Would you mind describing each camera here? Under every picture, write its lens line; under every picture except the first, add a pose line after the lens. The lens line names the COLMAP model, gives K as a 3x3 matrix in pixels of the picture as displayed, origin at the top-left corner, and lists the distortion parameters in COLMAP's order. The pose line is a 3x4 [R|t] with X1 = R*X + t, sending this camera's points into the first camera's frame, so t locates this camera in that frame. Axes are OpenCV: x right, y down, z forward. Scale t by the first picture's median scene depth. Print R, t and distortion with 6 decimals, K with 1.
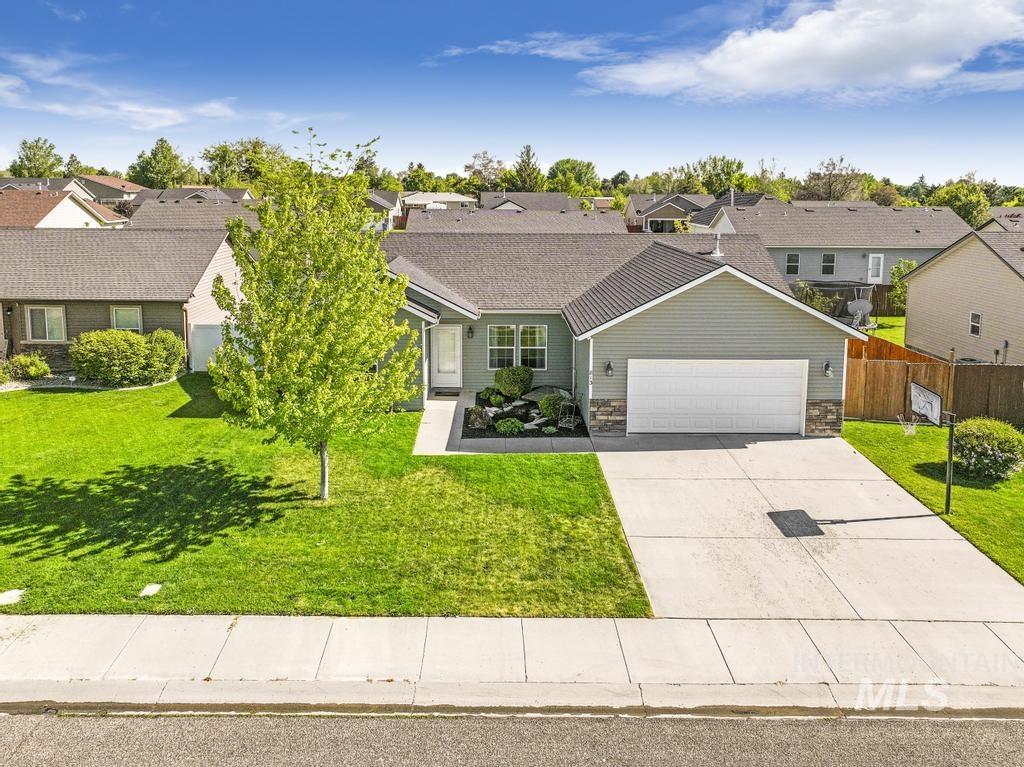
lens RADIAL K [[727.0, 0, 491.0], [0, 727.0, 273.3], [0, 0, 1]] dist [0.005822, -0.001618]
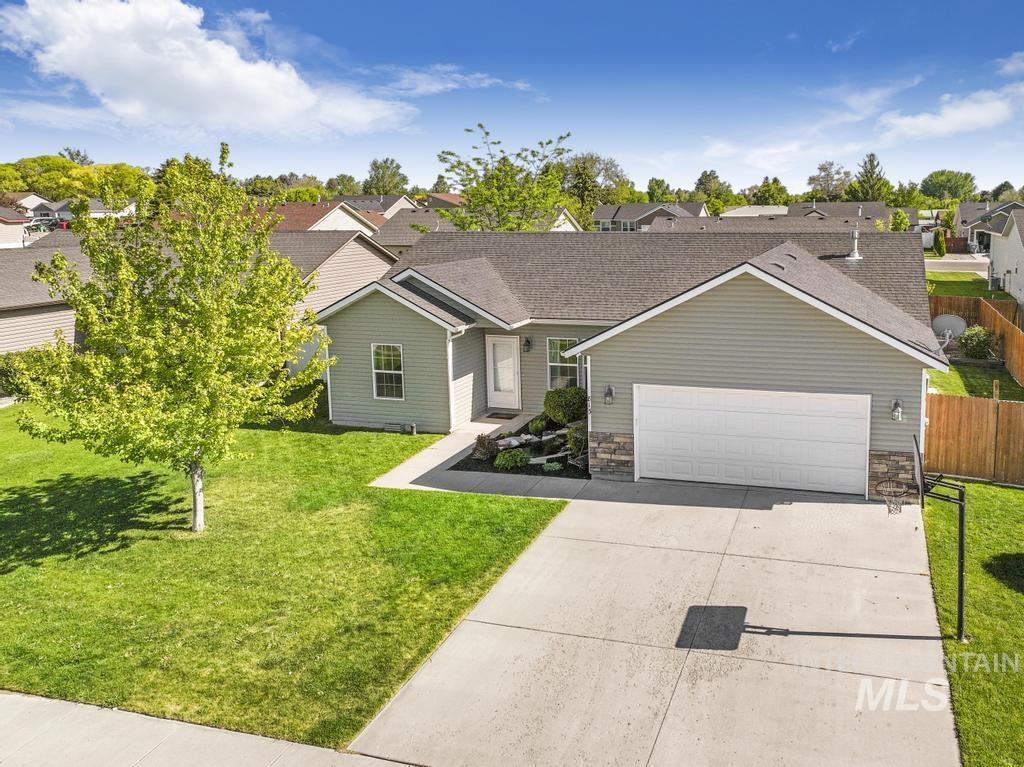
lens RADIAL K [[744.4, 0, 682.5], [0, 744.4, 296.1], [0, 0, 1]] dist [-0.001122, 0.000252]
pose [[0.973182, 0.016782, -0.229424, 0.528629], [-0.015336, 0.999850, 0.008085, 0.020699], [0.229525, -0.004350, 0.973293, 0.291220]]
